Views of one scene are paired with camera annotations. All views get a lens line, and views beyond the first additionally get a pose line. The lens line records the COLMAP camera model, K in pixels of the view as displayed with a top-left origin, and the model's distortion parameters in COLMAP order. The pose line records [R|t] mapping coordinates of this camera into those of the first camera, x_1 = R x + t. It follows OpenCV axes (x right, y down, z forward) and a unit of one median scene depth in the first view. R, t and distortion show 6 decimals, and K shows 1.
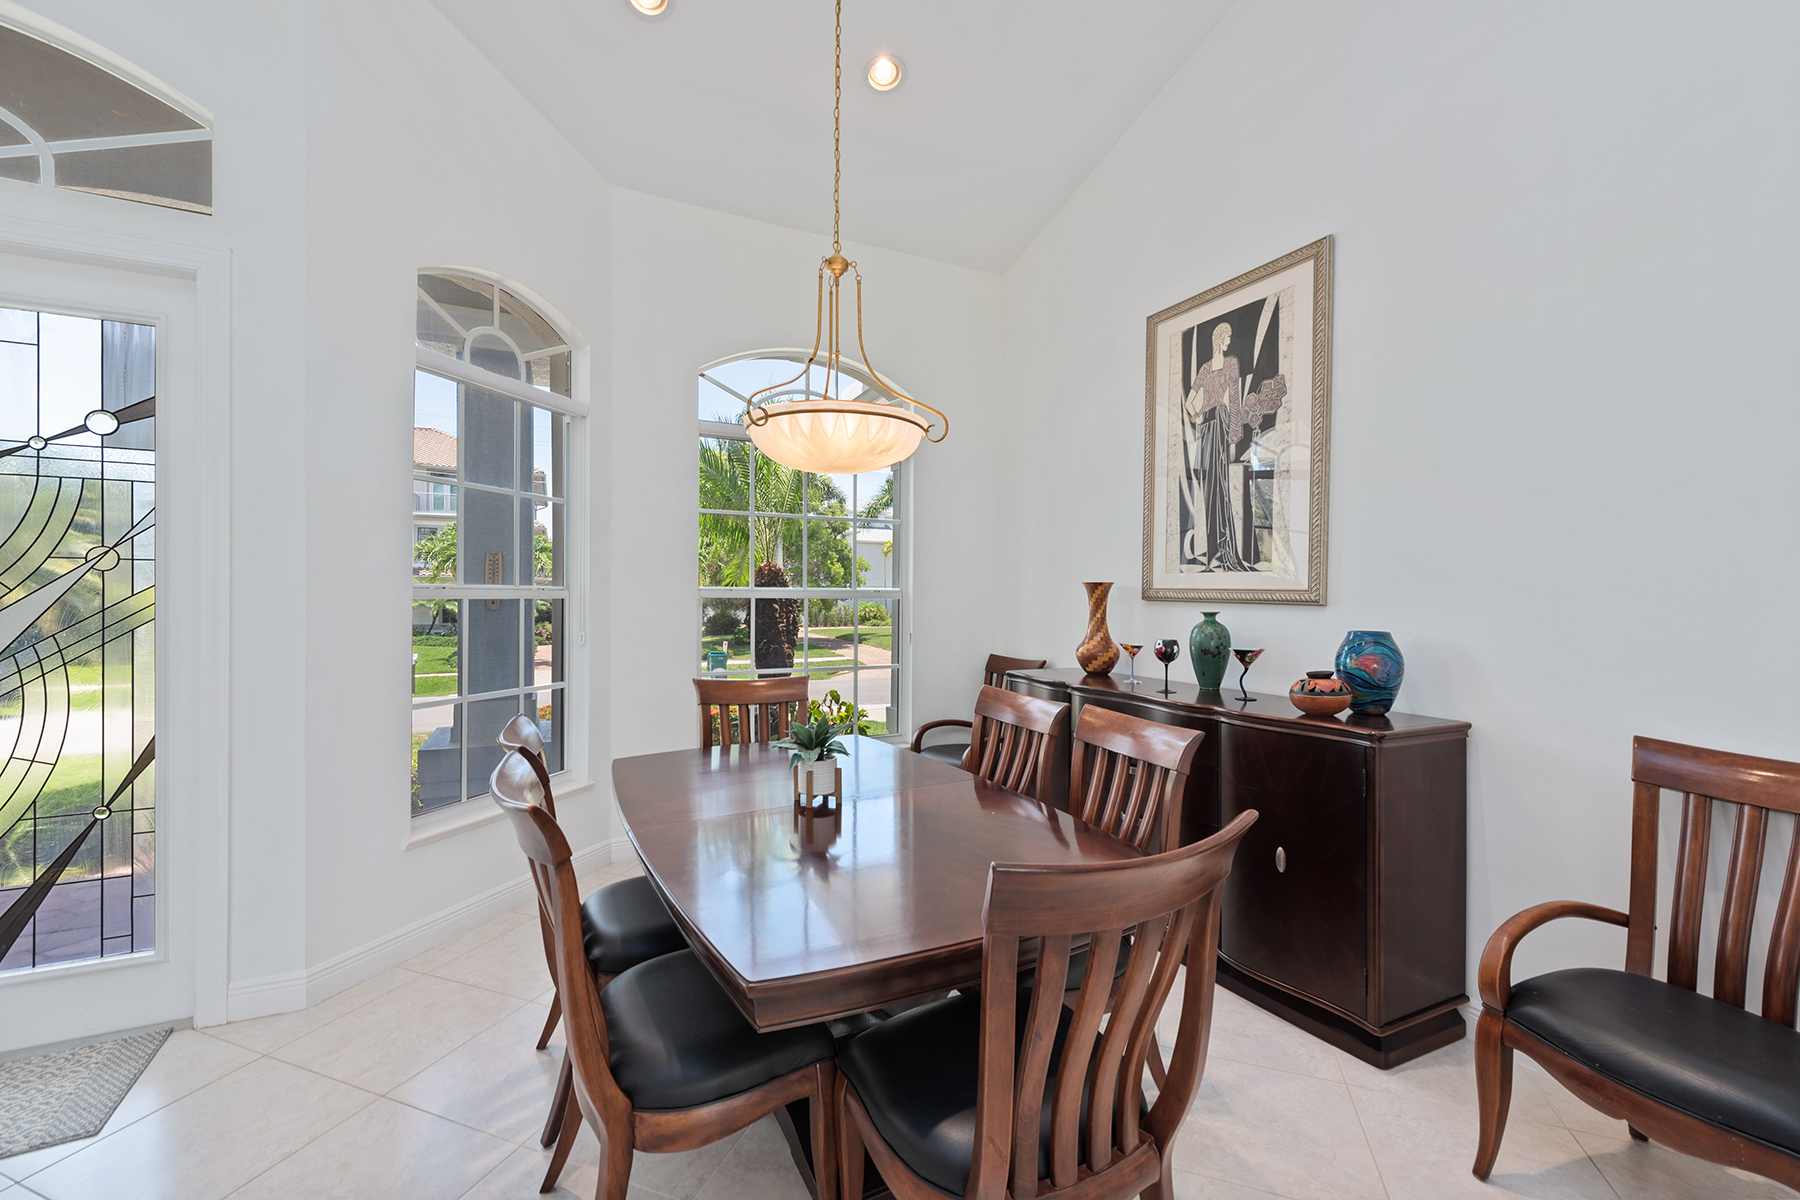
lens RADIAL K [[721.9, 0, 892.5], [0, 721.9, 600.0], [0, 0, 1]] dist [-0.000244, -0.000174]
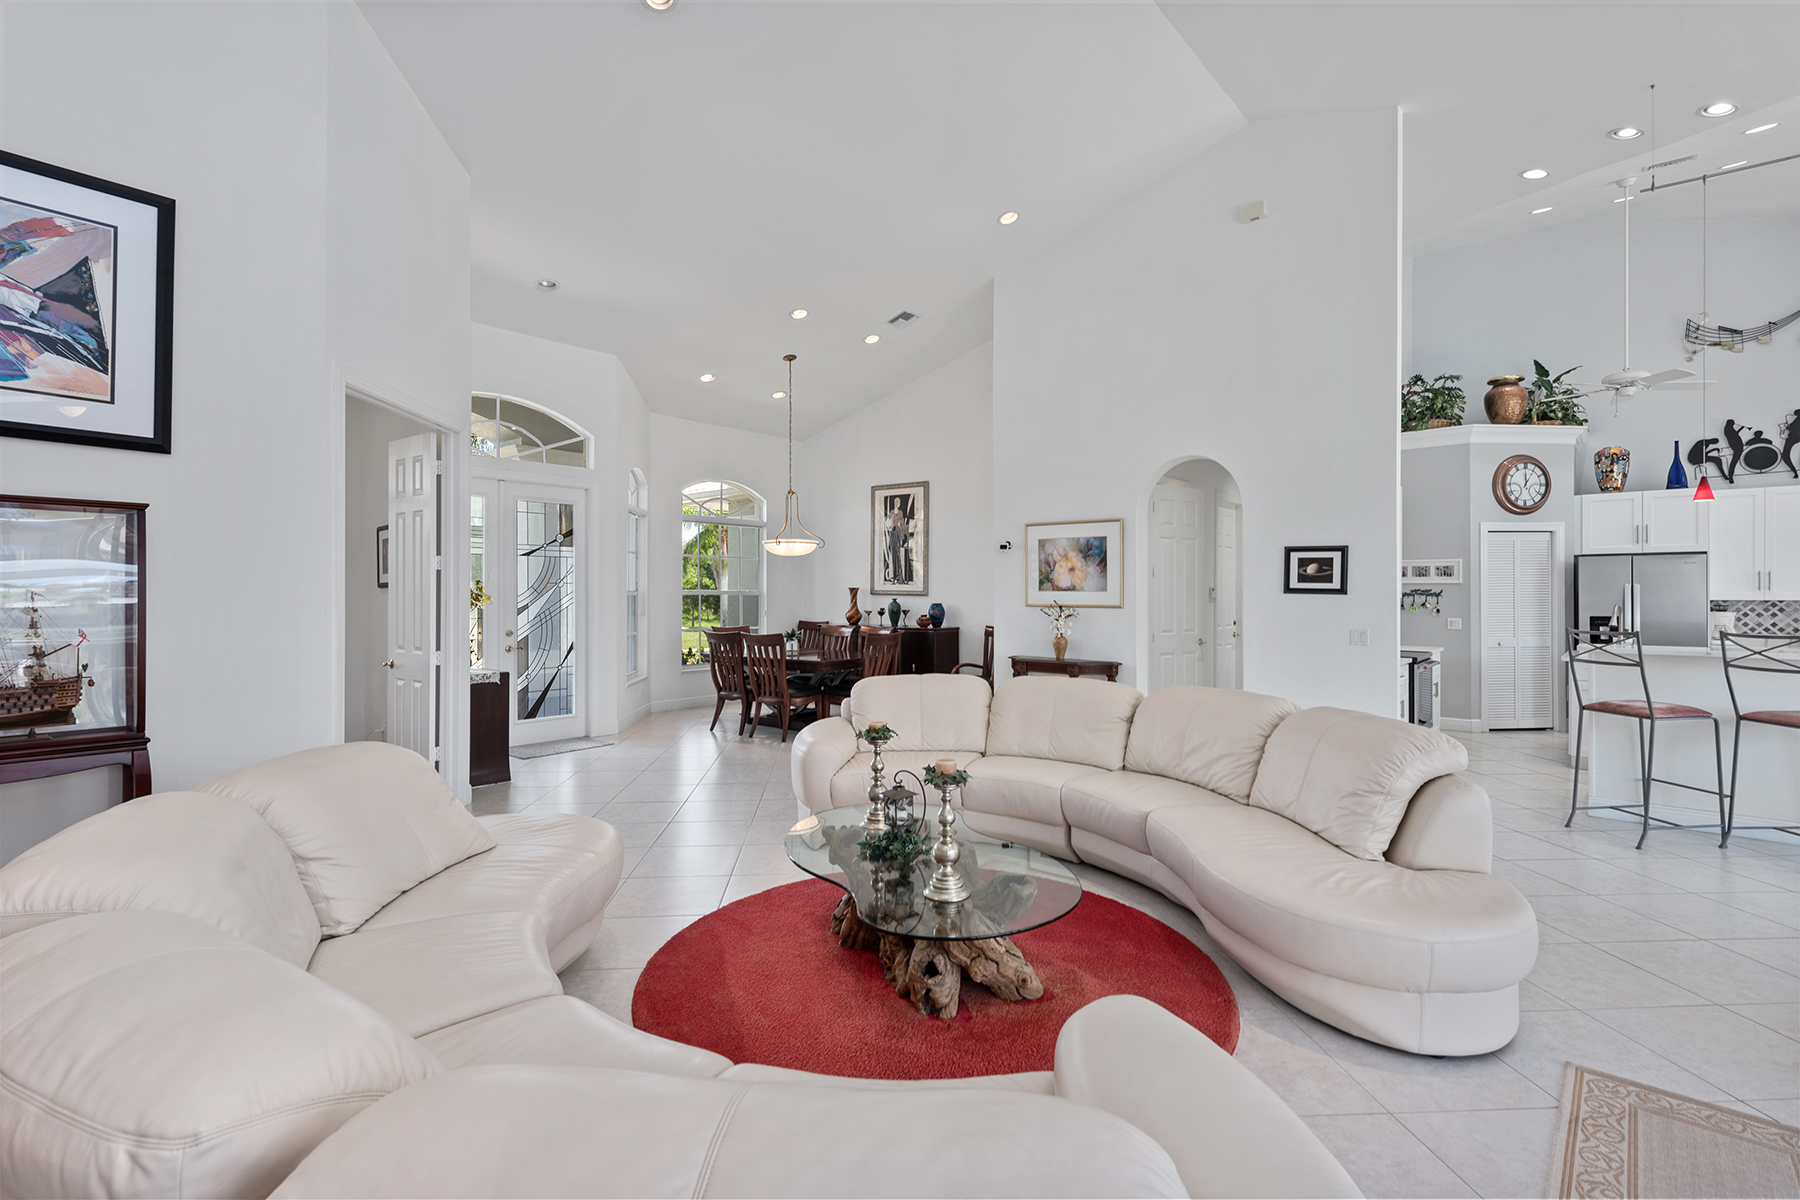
lens RADIAL K [[824.4, 0, 900.0], [0, 824.4, 600.0], [0, 0, 1]] dist [-0.000234, -0.001338]
pose [[0.908496, -0.009584, 0.417783, -0.919985], [0.007573, 0.999950, 0.006471, 0.000936], [-0.417824, -0.002715, 0.908524, -2.010130]]
